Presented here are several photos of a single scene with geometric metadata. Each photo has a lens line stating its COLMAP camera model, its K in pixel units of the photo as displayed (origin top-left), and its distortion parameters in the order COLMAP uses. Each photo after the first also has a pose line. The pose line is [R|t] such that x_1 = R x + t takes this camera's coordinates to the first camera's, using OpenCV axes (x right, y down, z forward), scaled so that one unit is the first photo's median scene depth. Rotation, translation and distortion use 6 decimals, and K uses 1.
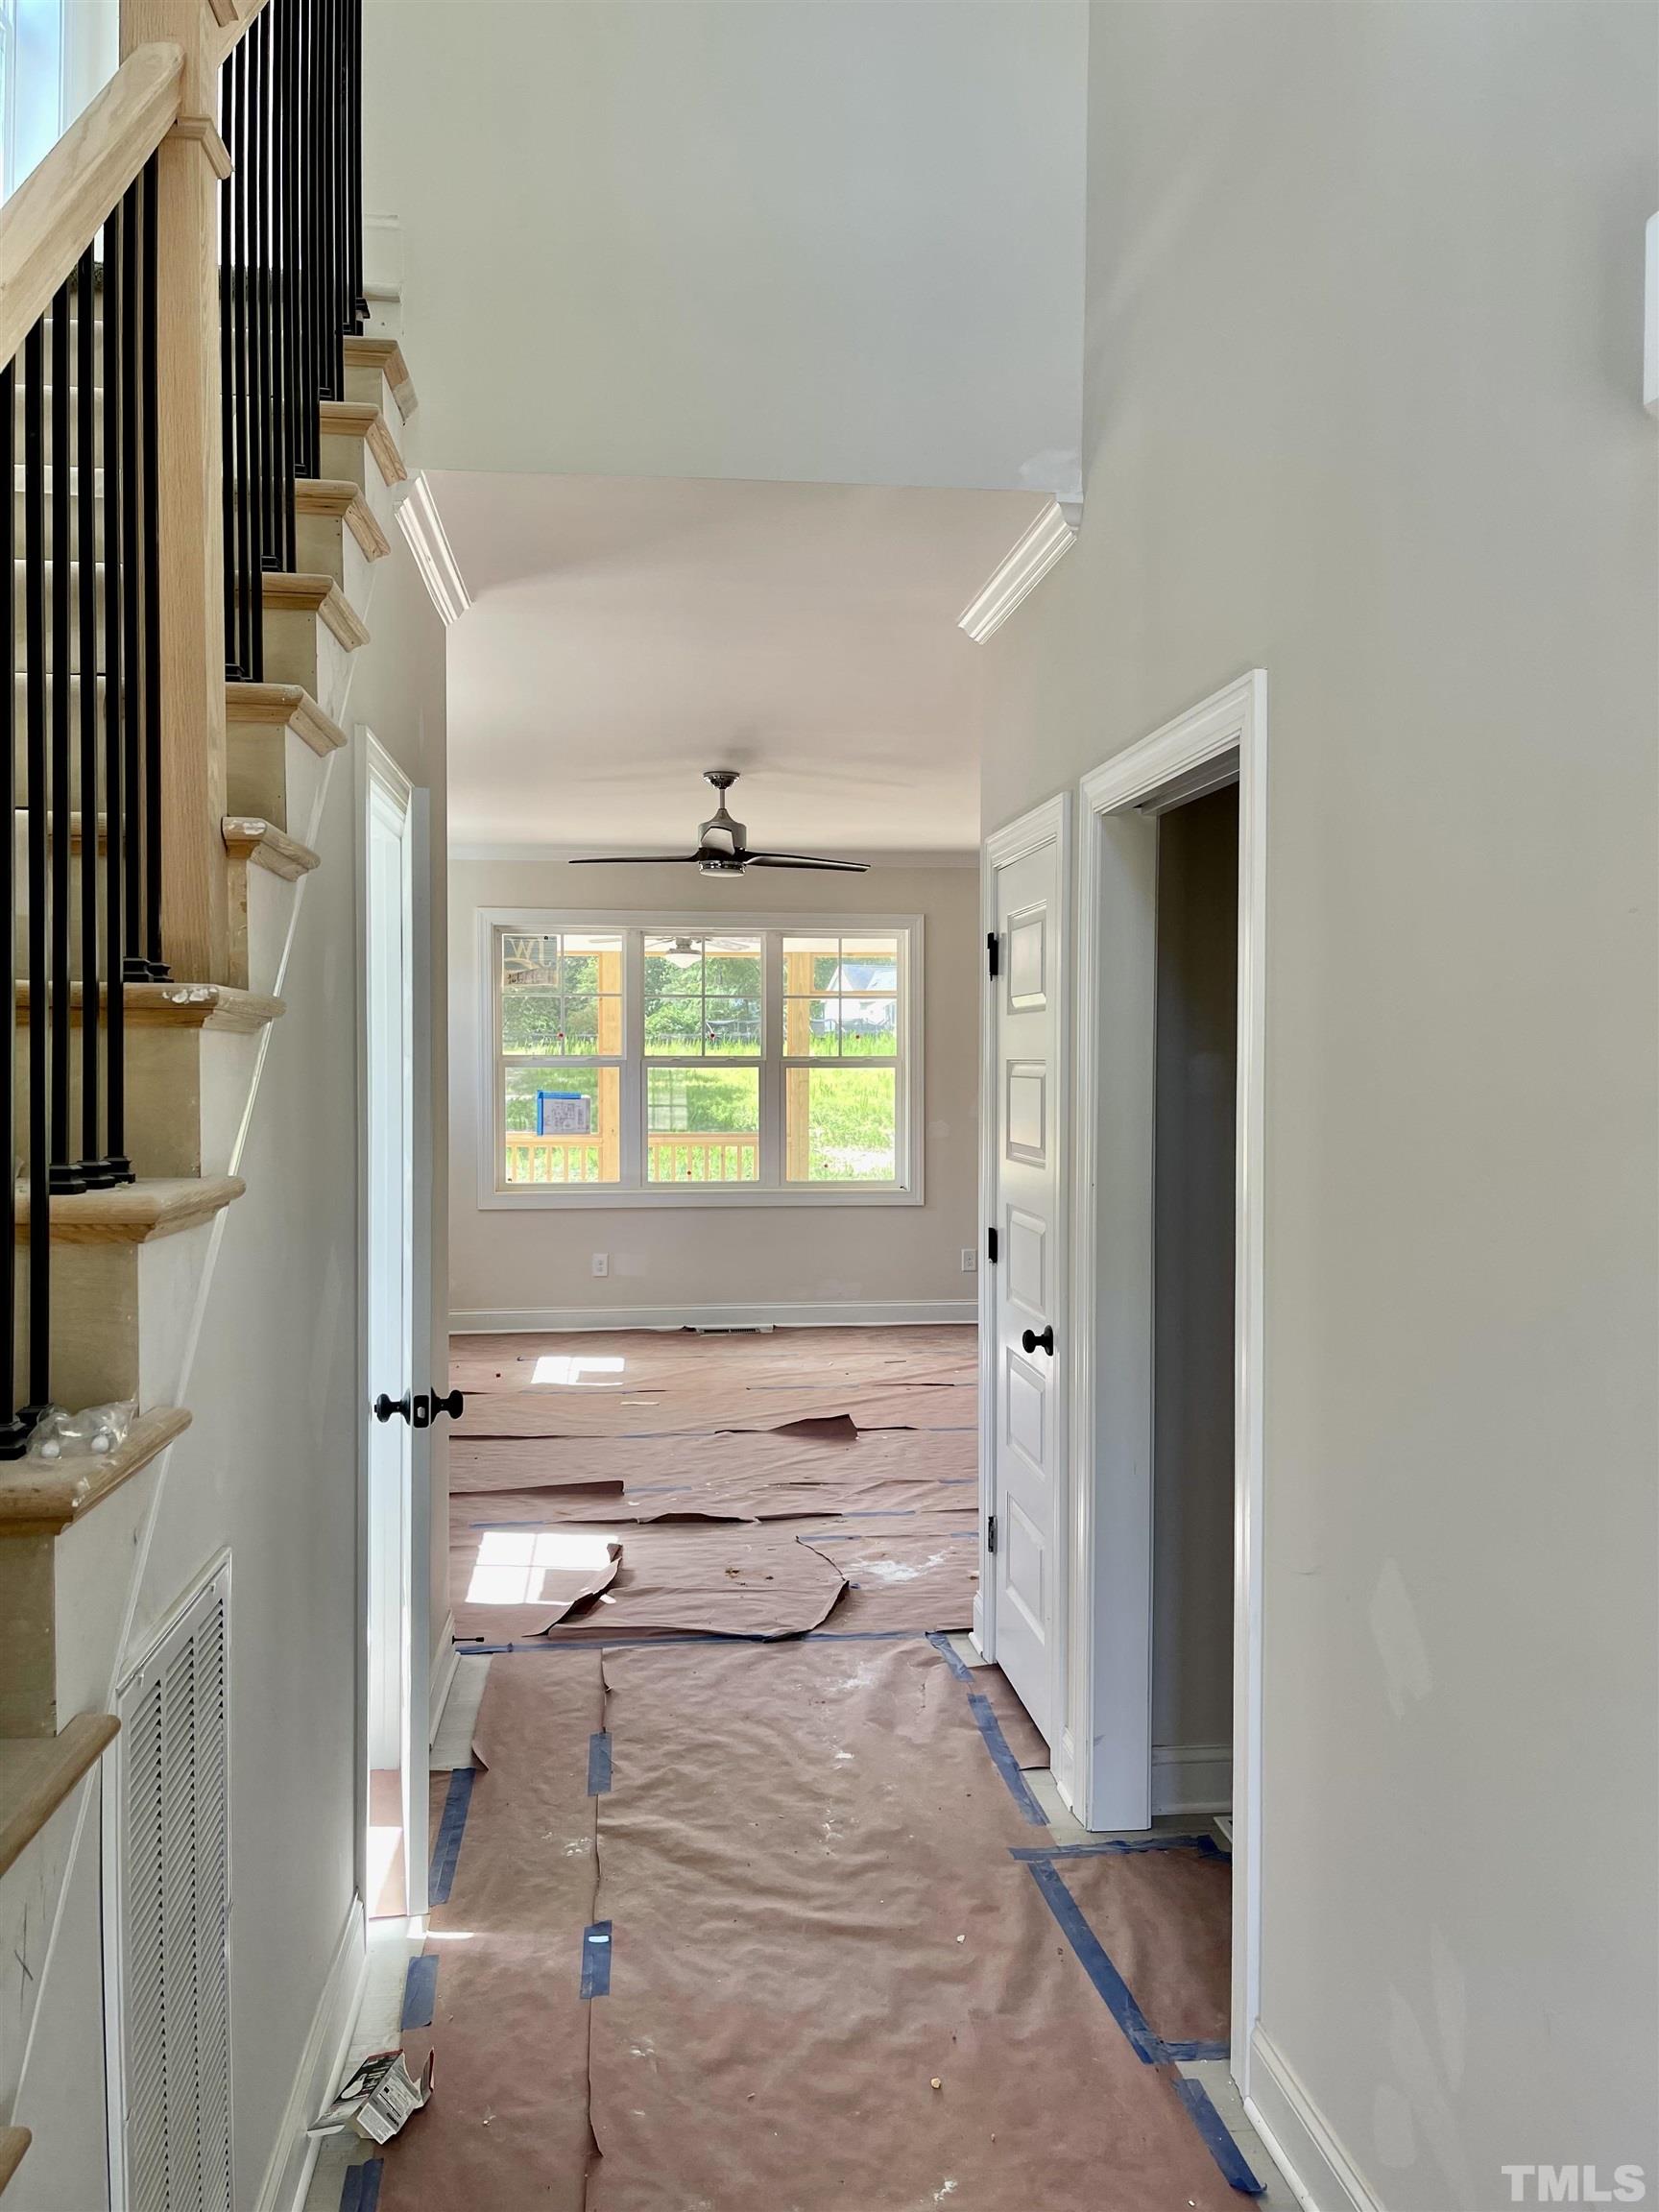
lens RADIAL K [[1682.2, 0, 830.1], [0, 1682.2, 1102.3], [0, 0, 1]] dist [0.000087, 0.000017]
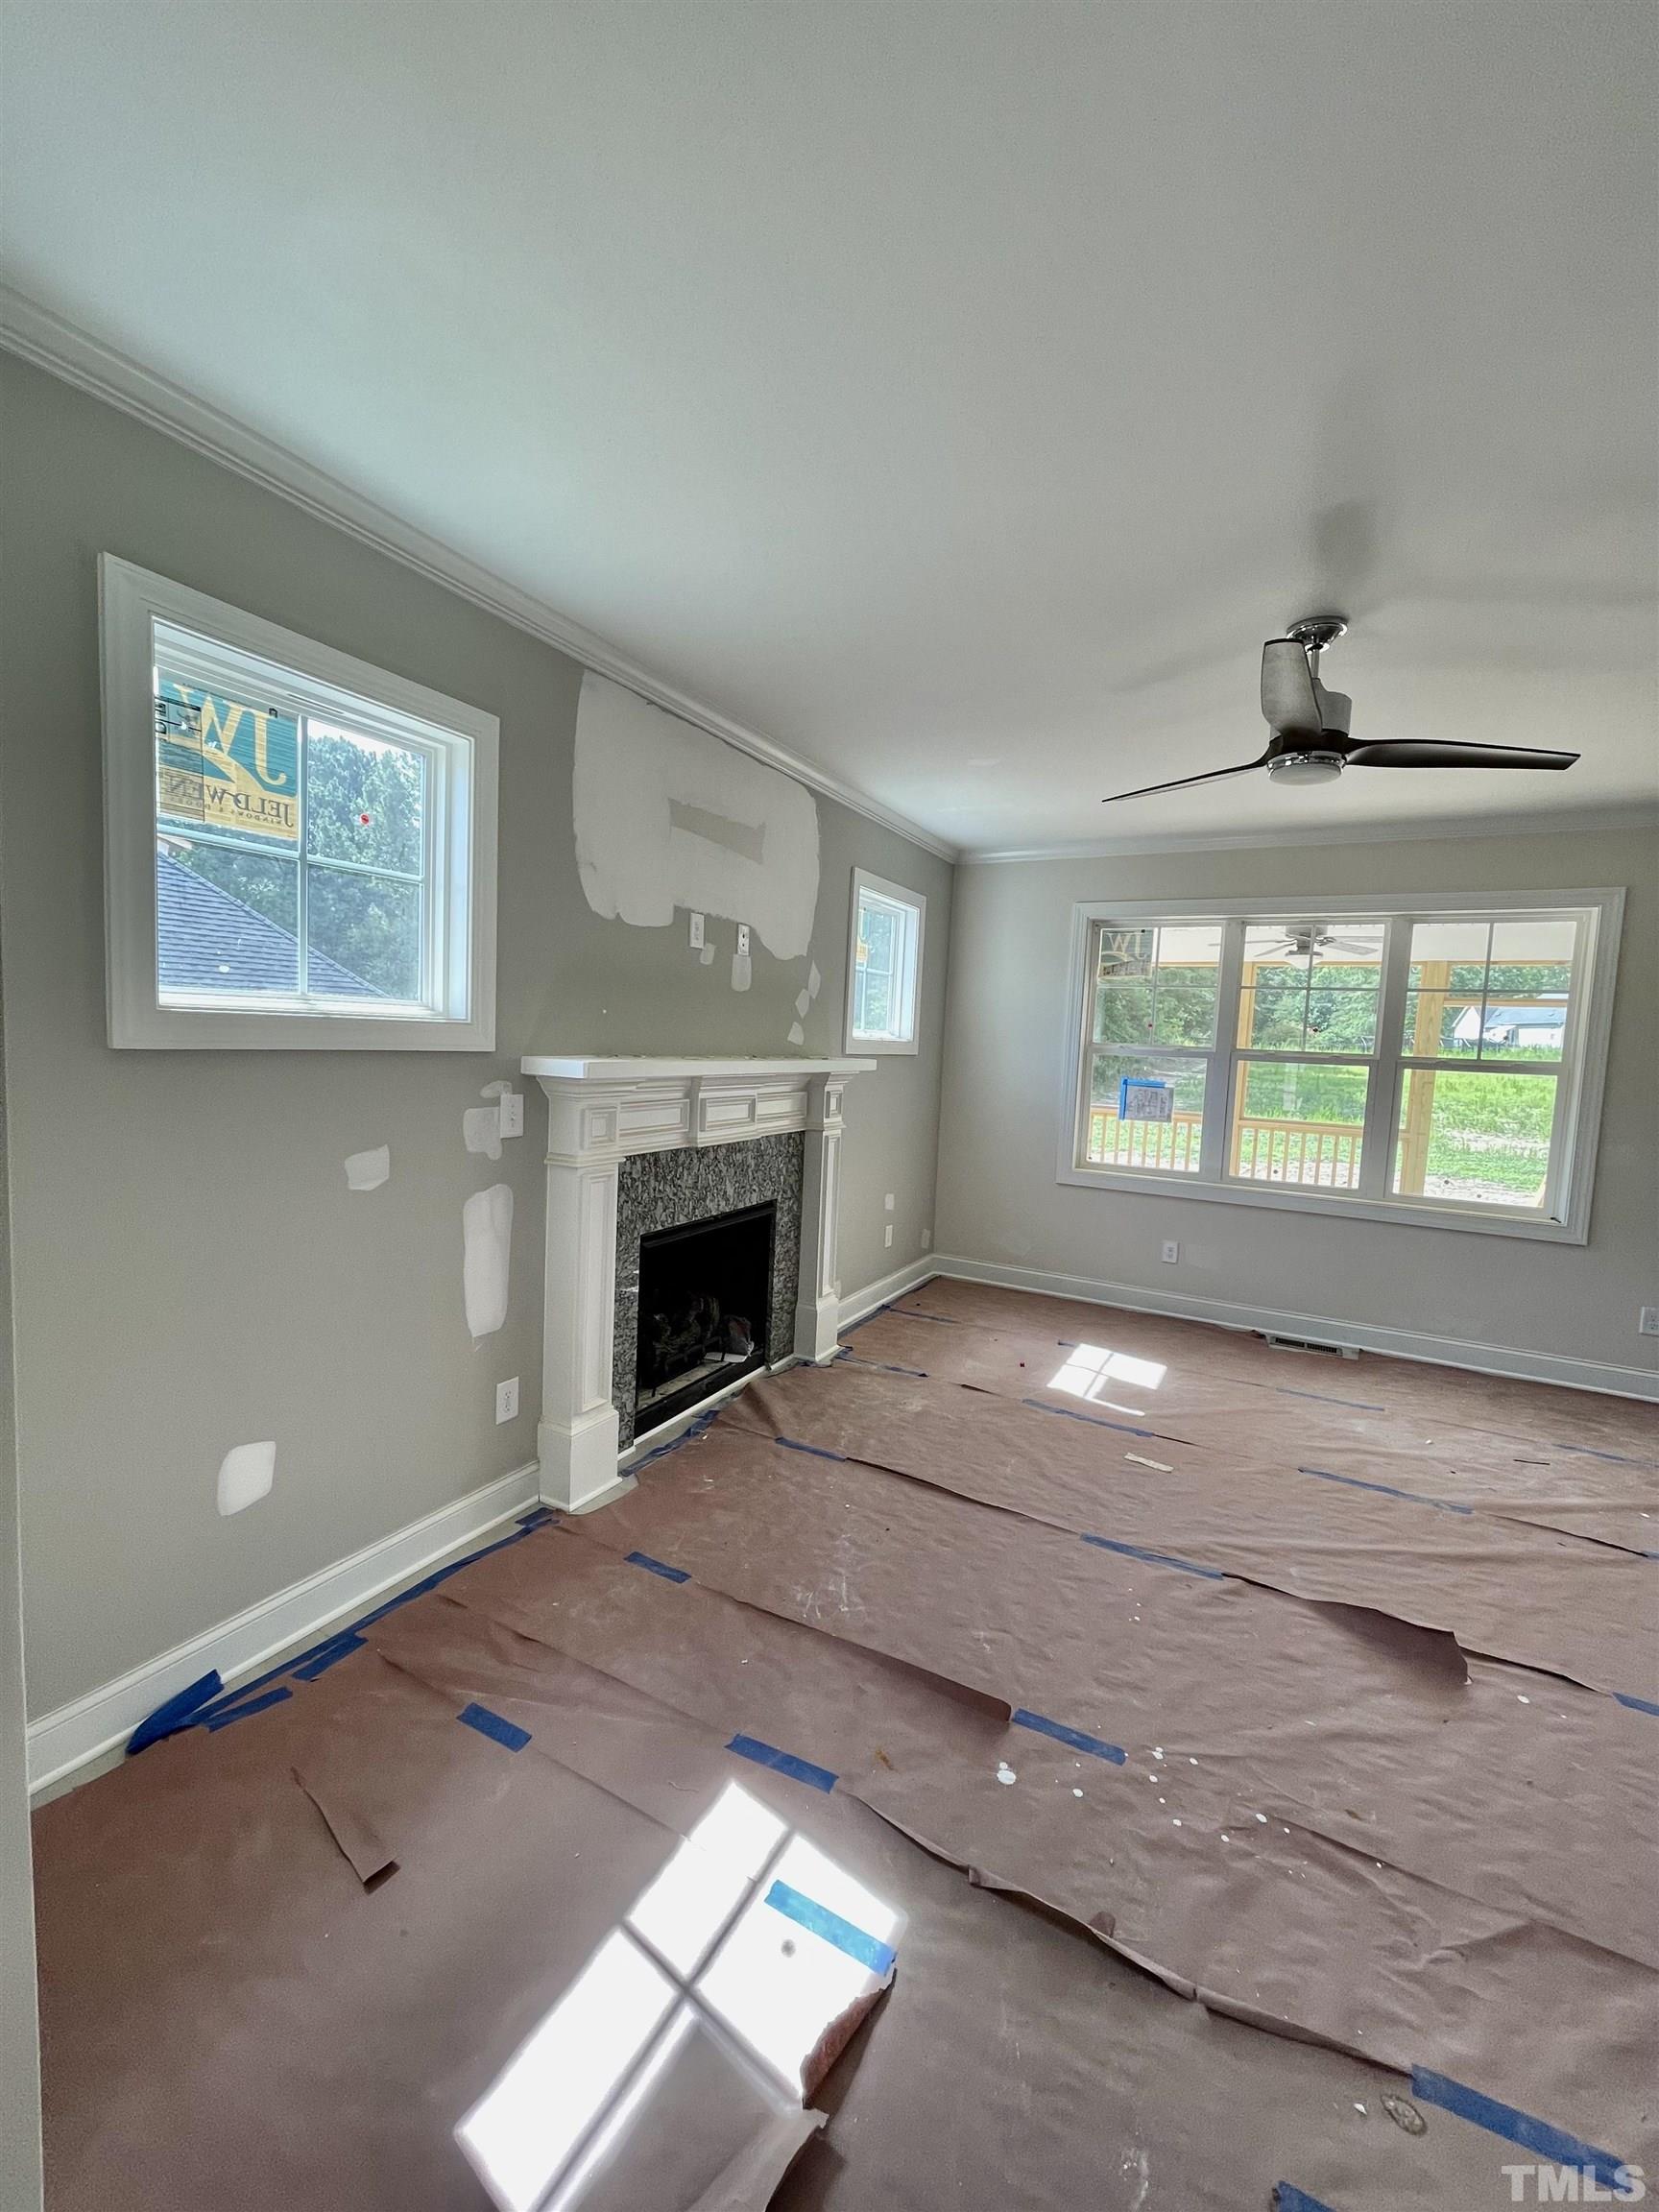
lens RADIAL K [[884.5, 0, 831.0], [0, 884.5, 1100.5], [0, 0, 1]] dist [-0.007663, -0.000395]
pose [[0.815162, 0.076387, -0.574175, -0.003695], [-0.058385, 0.997053, 0.049755, -0.008915], [0.576283, -0.007035, 0.817220, 0.441362]]
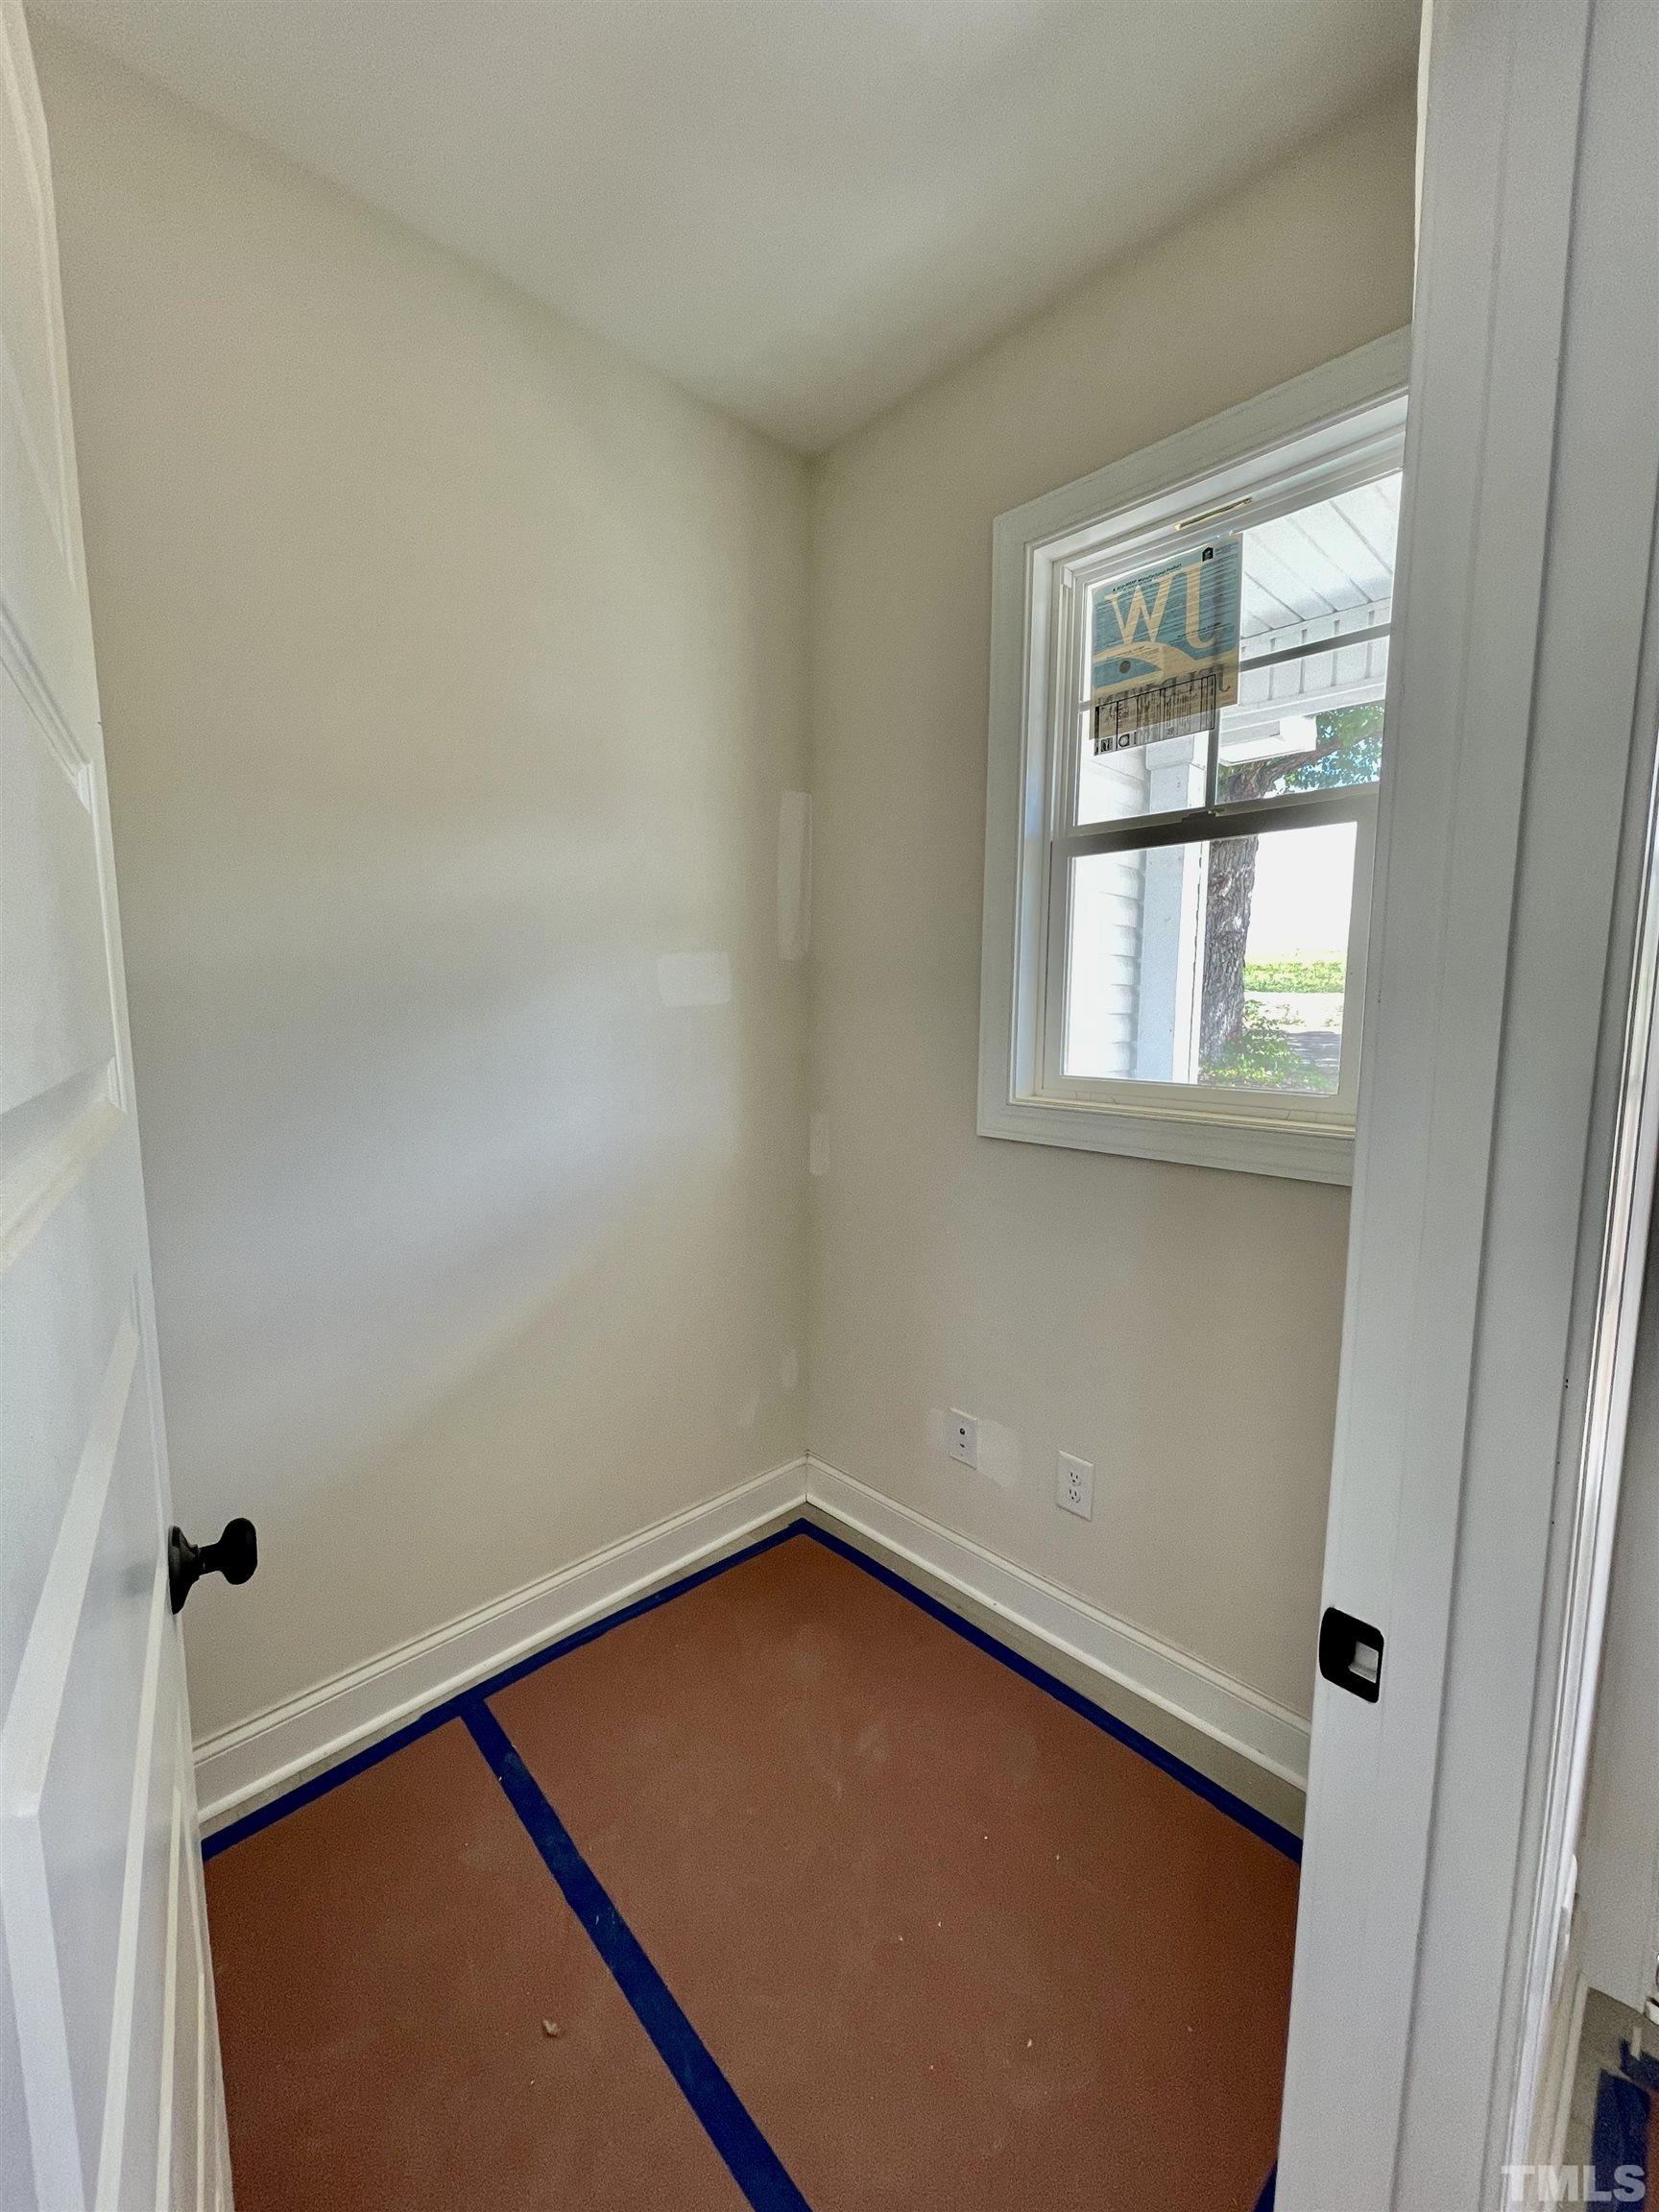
lens RADIAL K [[884.5, 0, 815.8], [0, 884.5, 1108.8], [0, 0, 1]] dist [-0.007663, -0.000395]
pose [[-0.793198, 0.084401, -0.603087, -0.081743], [-0.006076, 0.989202, 0.146430, -0.001801], [0.608934, 0.119812, -0.784120, 0.667152]]
